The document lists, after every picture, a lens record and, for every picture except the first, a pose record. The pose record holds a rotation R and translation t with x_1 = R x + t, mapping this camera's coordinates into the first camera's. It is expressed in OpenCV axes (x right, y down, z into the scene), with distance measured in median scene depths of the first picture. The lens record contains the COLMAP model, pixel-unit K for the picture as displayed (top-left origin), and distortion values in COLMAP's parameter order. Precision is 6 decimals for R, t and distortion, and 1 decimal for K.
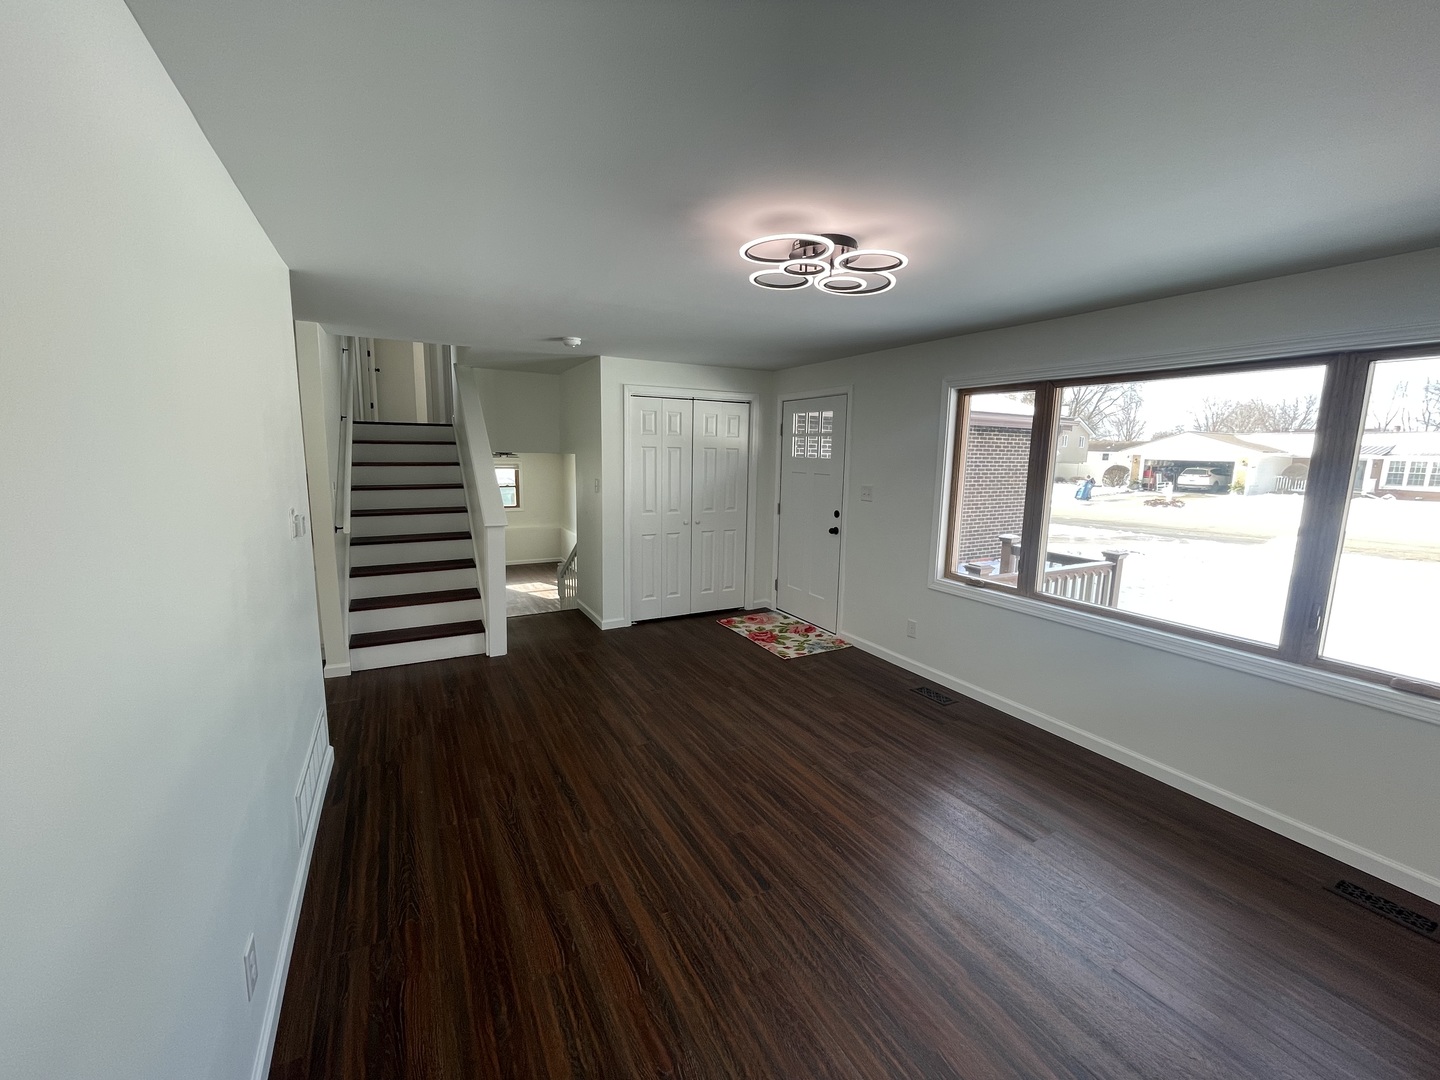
lens RADIAL K [[584.4, 0, 719.6], [0, 584.4, 539.4], [0, 0, 1]] dist [-0.004575, -0.000018]
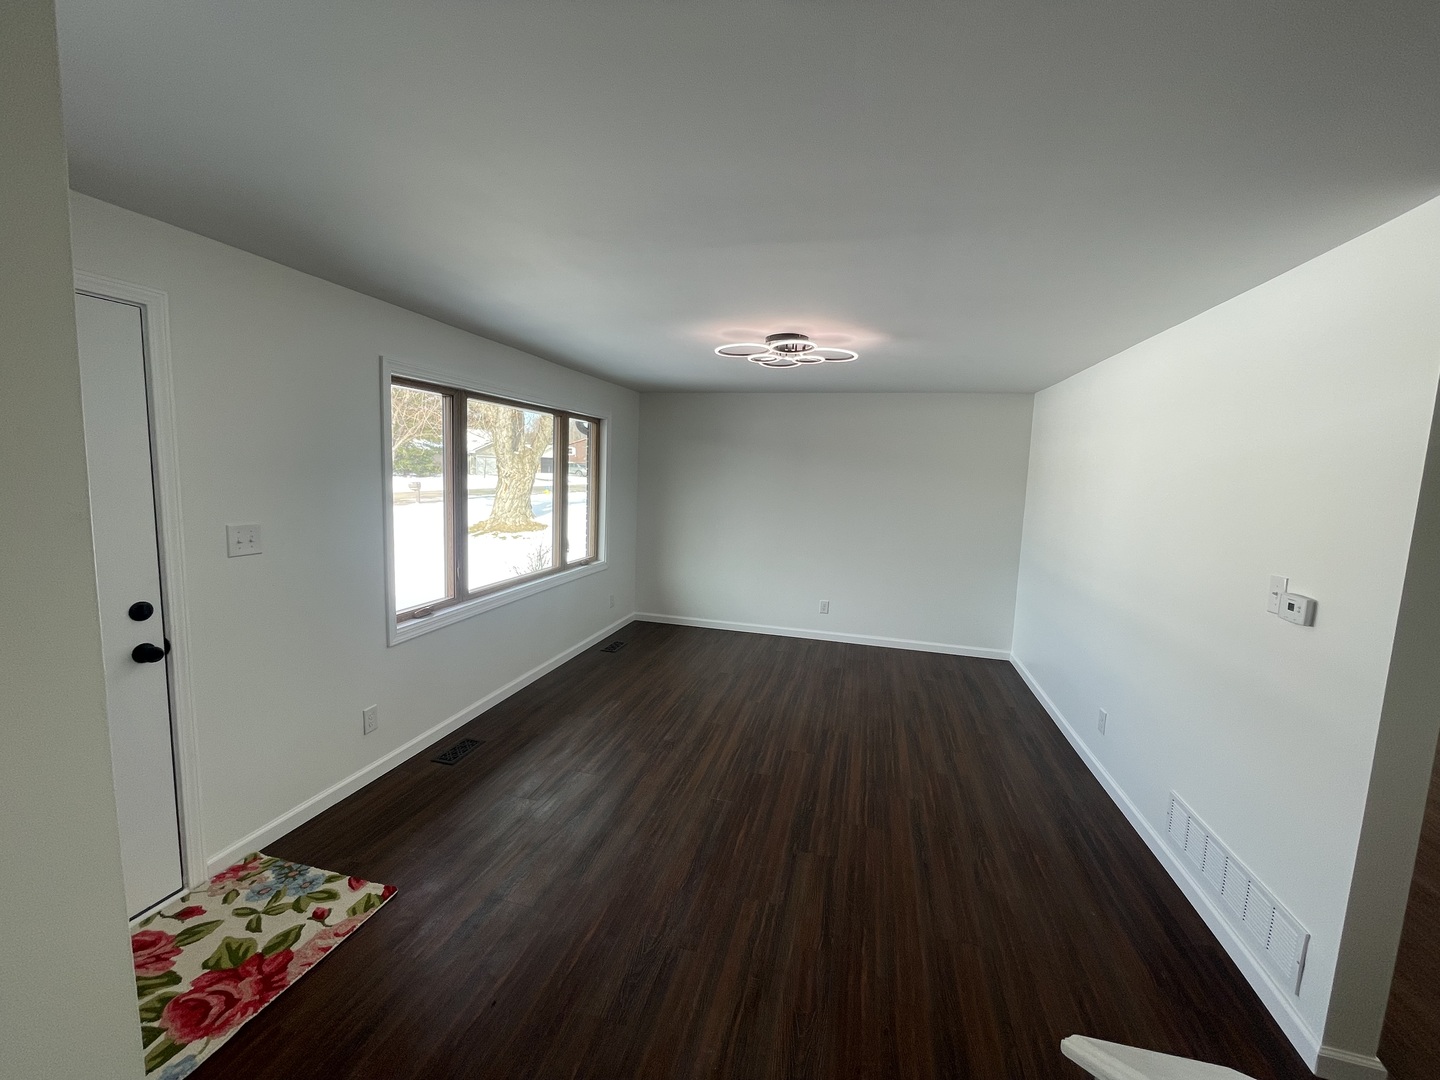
lens RADIAL K [[584.4, 0, 720.5], [0, 584.4, 537.3], [0, 0, 1]] dist [-0.004575, -0.000018]
pose [[-0.728194, -0.126459, 0.673603, -0.491497], [0.052196, 0.969744, 0.238480, -0.238685], [-0.683381, 0.208819, -0.699561, 1.452288]]
